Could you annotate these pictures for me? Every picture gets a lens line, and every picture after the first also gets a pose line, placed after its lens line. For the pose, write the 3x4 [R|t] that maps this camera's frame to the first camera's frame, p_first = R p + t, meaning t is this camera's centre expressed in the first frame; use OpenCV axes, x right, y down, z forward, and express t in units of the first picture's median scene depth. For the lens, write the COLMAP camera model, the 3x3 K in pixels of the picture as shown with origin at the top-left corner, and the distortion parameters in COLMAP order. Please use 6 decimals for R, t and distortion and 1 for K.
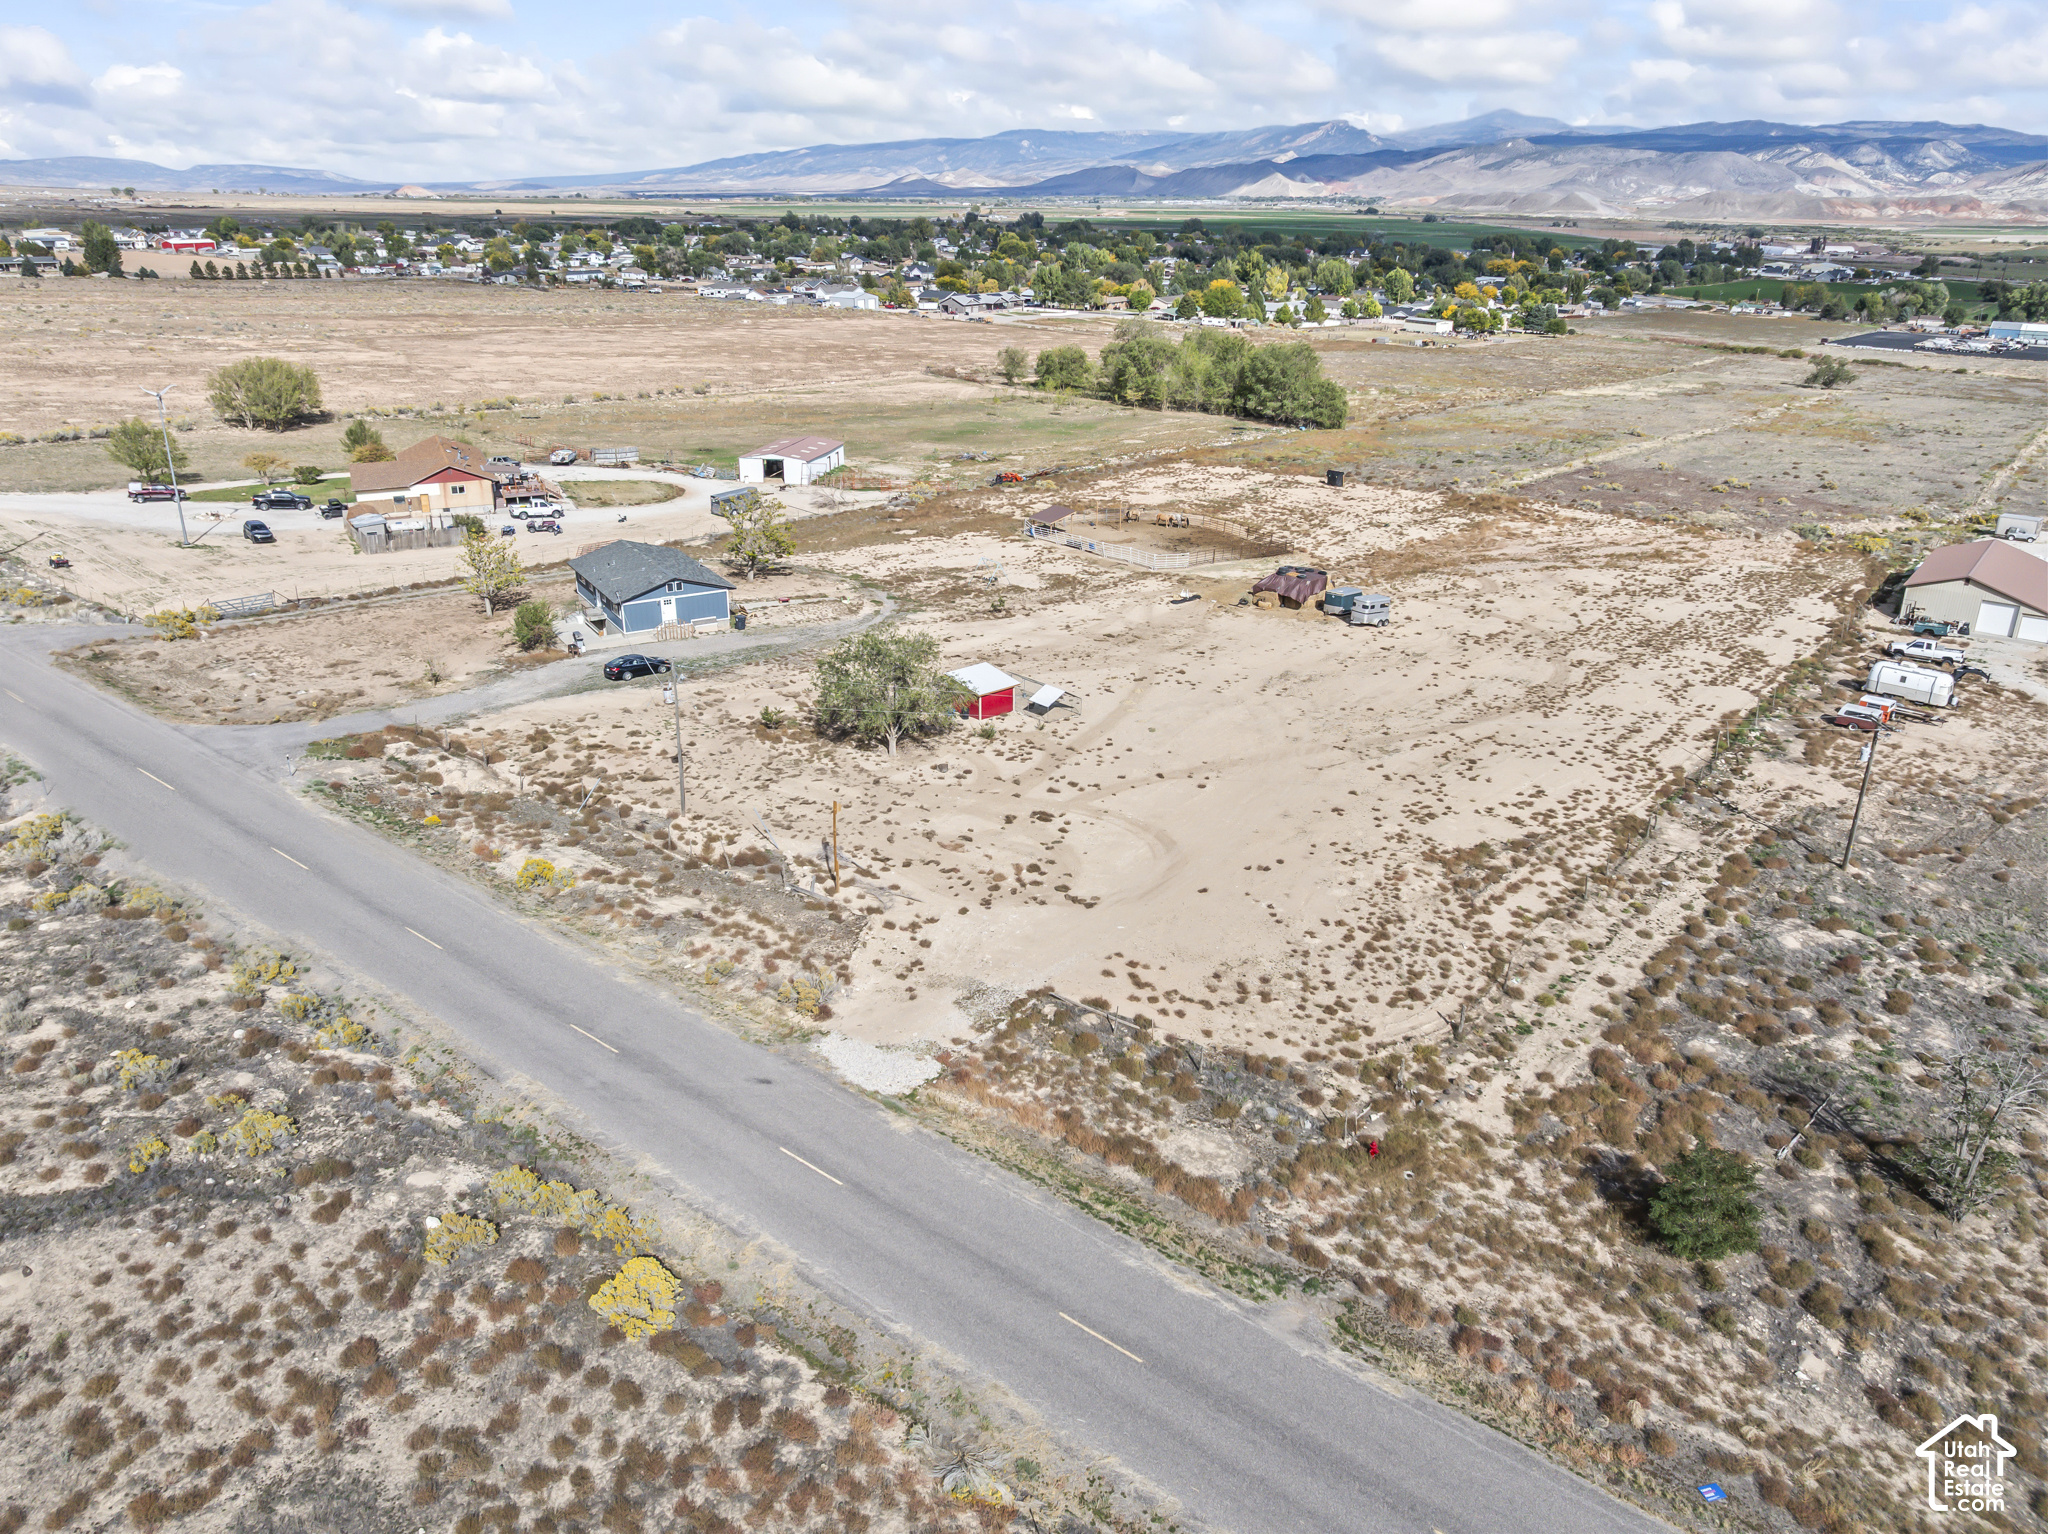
lens RADIAL K [[1436.4, 0, 1024.0], [0, 1436.4, 767.0], [0, 0, 1]] dist [-0.040978, 0.002559]
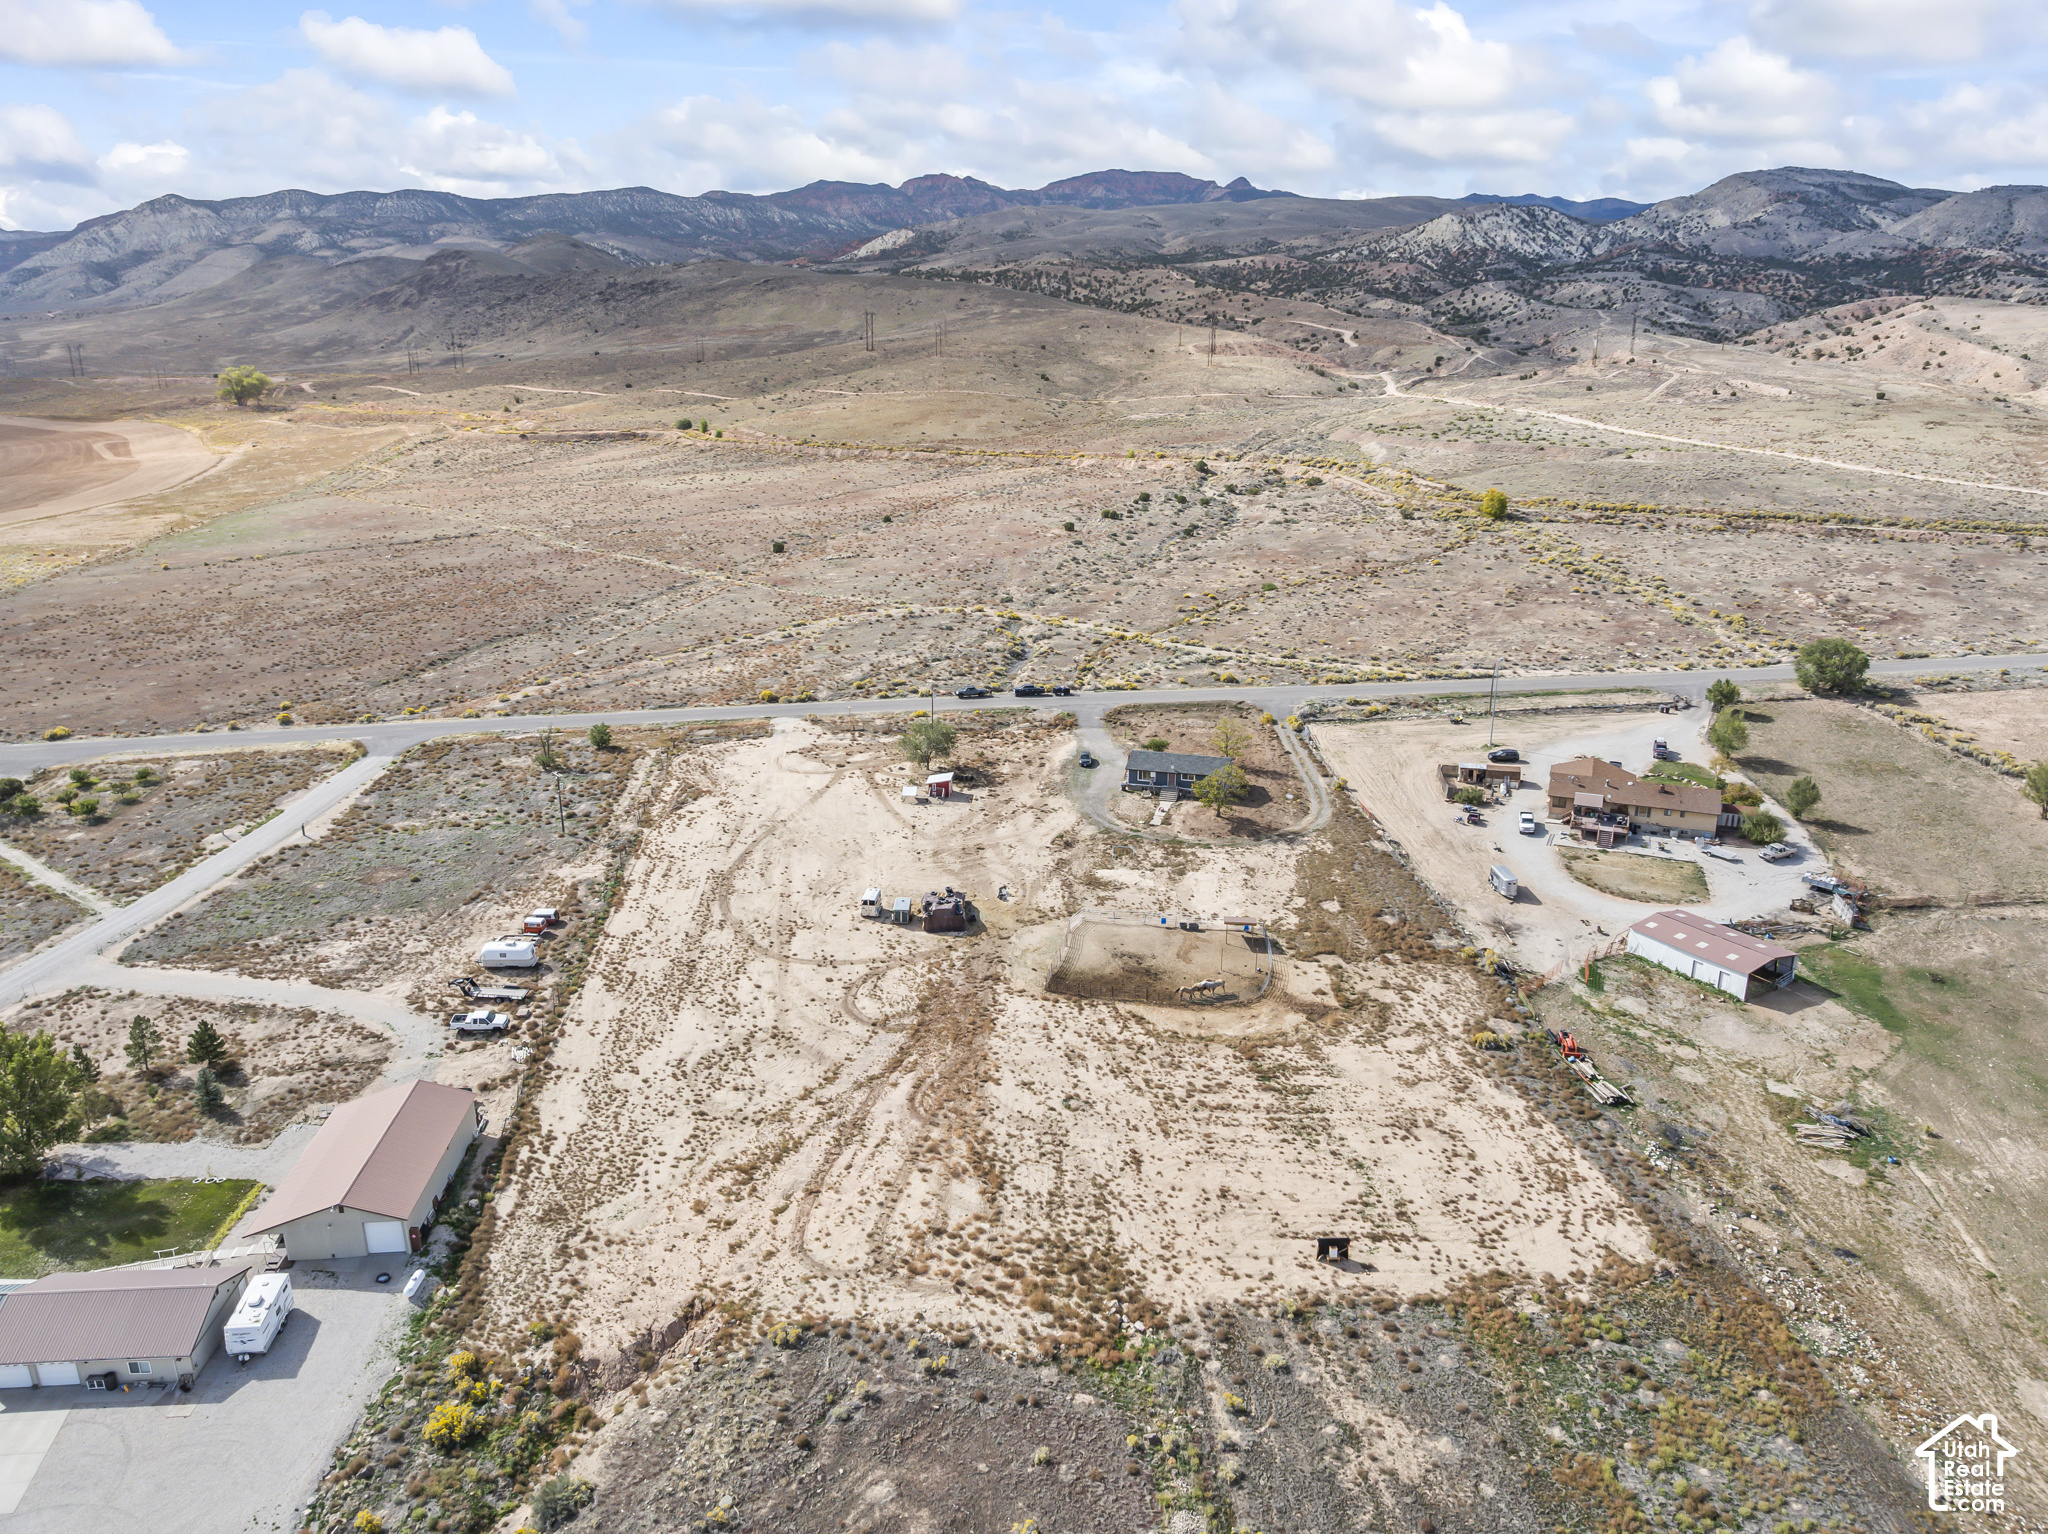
lens RADIAL K [[1436.1, 0, 1036.5], [0, 1436.1, 766.1], [0, 0, 1]] dist [-0.008075, -0.058085]
pose [[-0.722774, 0.200467, -0.661370, 1.604072], [-0.264546, 0.803853, 0.532762, -1.573569], [0.638446, 0.560029, -0.527972, 2.765740]]
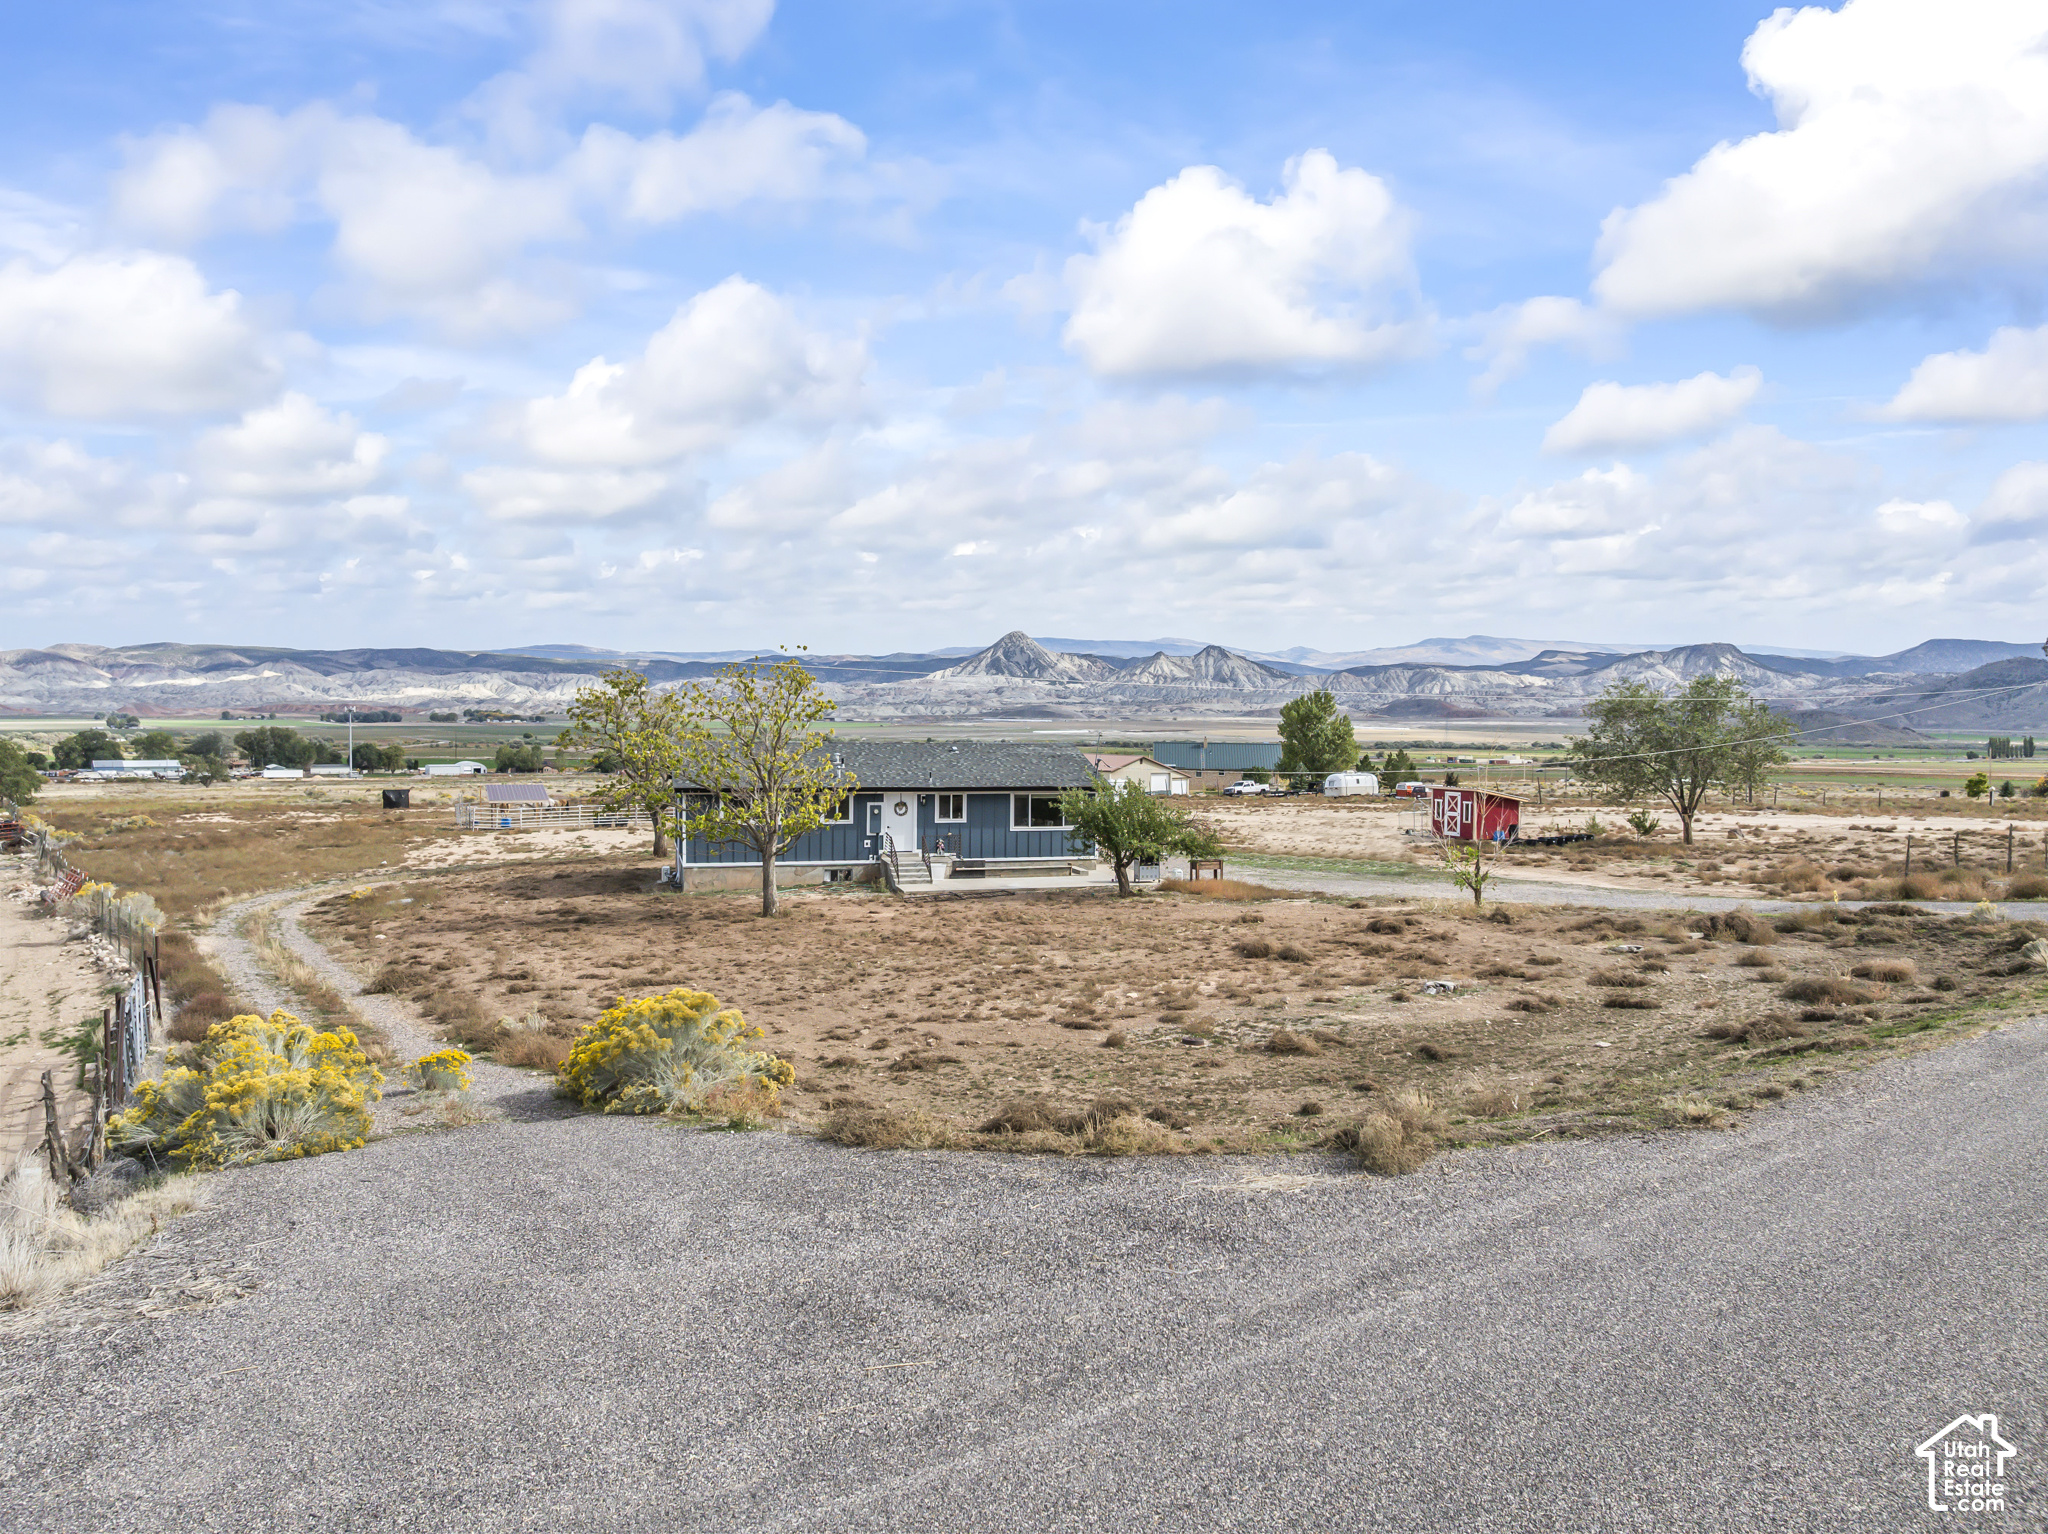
lens RADIAL K [[1438.0, 0, 1050.9], [0, 1438.0, 763.7], [0, 0, 1]] dist [-0.042784, -0.001560]
pose [[0.240940, -0.034780, 0.969917, -1.023503], [0.355987, 0.932872, -0.054980, -0.143412], [-0.902896, 0.358525, 0.237148, 1.267355]]
